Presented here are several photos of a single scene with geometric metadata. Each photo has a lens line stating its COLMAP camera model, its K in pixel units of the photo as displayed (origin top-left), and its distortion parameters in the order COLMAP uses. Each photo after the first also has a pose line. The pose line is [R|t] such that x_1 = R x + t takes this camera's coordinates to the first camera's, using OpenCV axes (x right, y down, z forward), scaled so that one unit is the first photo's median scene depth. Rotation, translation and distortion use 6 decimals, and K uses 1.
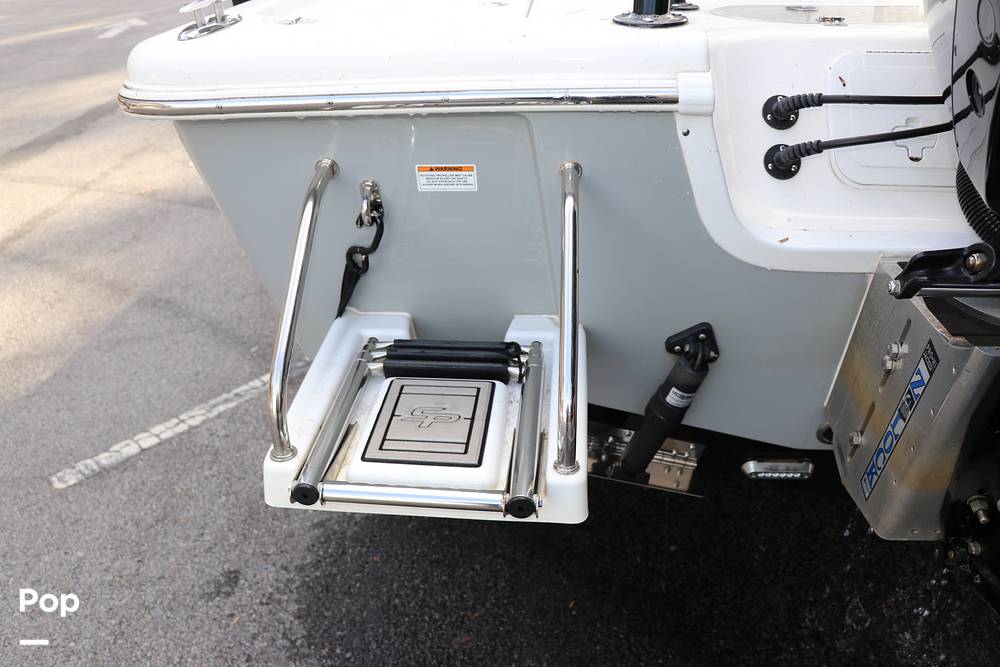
lens RADIAL K [[821.5, 0, 490.1], [0, 821.5, 344.3], [0, 0, 1]] dist [-0.190741, 0.163901]
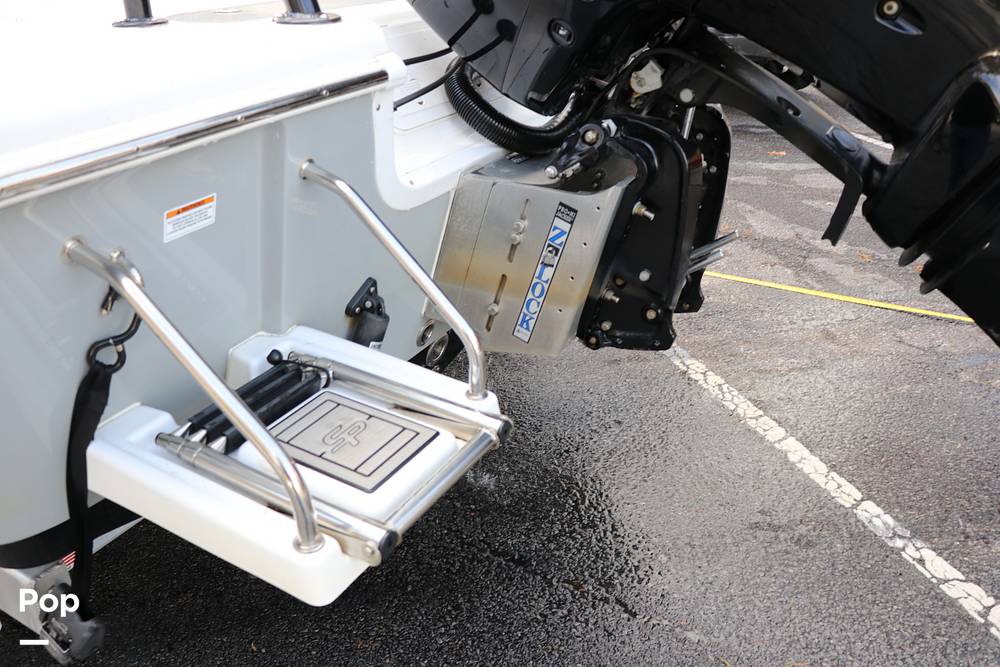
lens RADIAL K [[821.5, 0, 490.1], [0, 821.5, 344.3], [0, 0, 1]] dist [-0.190741, 0.163901]
pose [[0.410373, -0.403374, 0.817853, -0.703440], [0.427554, 0.877274, 0.218148, -0.134567], [-0.805476, 0.260155, 0.532473, 0.307808]]
